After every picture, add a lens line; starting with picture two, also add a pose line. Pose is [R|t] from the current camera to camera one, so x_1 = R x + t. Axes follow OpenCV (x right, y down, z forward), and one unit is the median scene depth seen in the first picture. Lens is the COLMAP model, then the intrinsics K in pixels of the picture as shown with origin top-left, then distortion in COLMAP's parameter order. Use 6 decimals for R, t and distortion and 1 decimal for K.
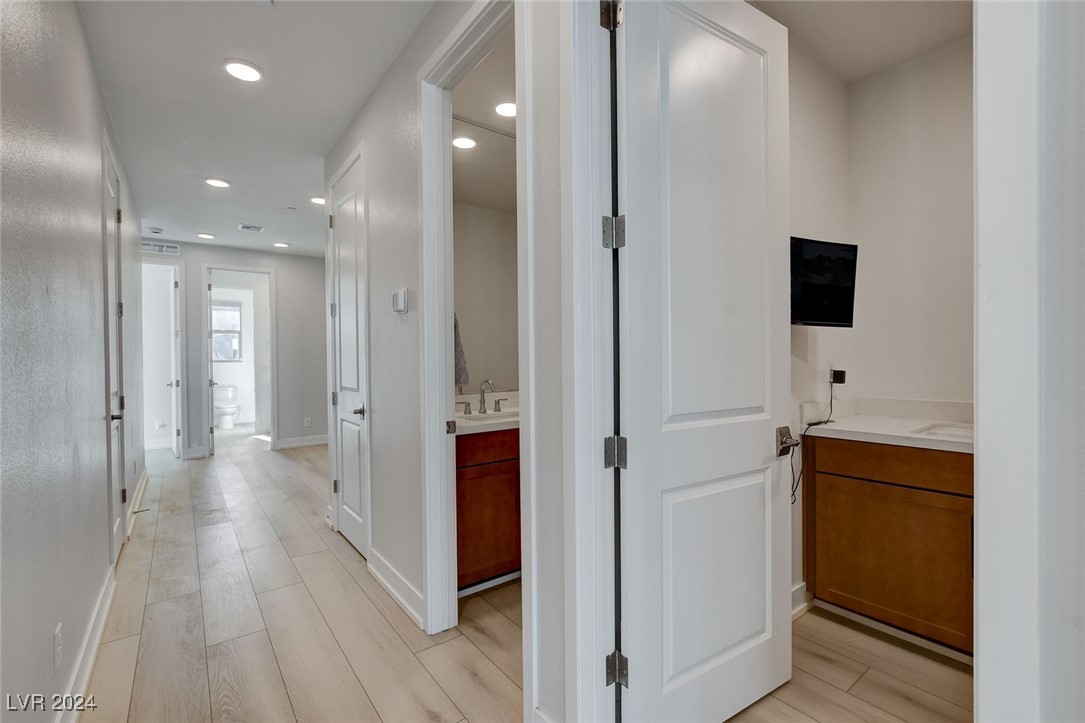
lens RADIAL K [[484.4, 0, 542.5], [0, 484.4, 361.5], [0, 0, 1]] dist [-0.014733, -0.000022]
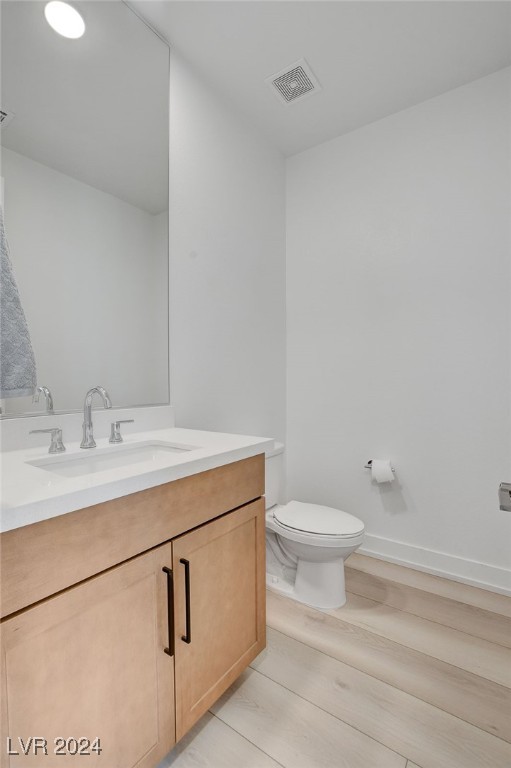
lens RADIAL K [[342.8, 0, 255.5], [0, 342.8, 384.0], [0, 0, 1]] dist [-0.014733, -0.000022]
pose [[0.954728, -0.001416, 0.297478, -0.056028], [0.001378, 0.999999, 0.000337, 0.033864], [-0.297479, 0.000088, 0.954729, 0.564011]]
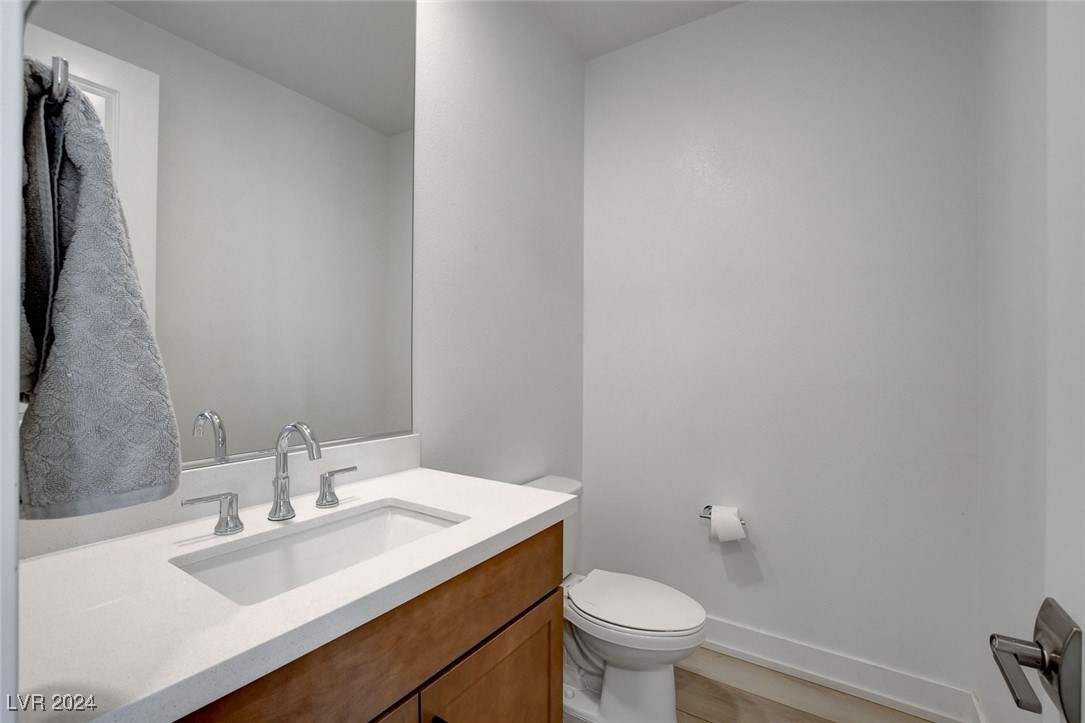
lens RADIAL K [[473.9, 0, 542.5], [0, 473.9, 361.5], [0, 0, 1]] dist [0.001237, 0.000132]
pose [[0.943760, 0.006311, 0.330570, -0.059923], [-0.003486, 0.999952, -0.009137, -0.003284], [-0.330612, 0.007471, 0.943737, 0.614327]]
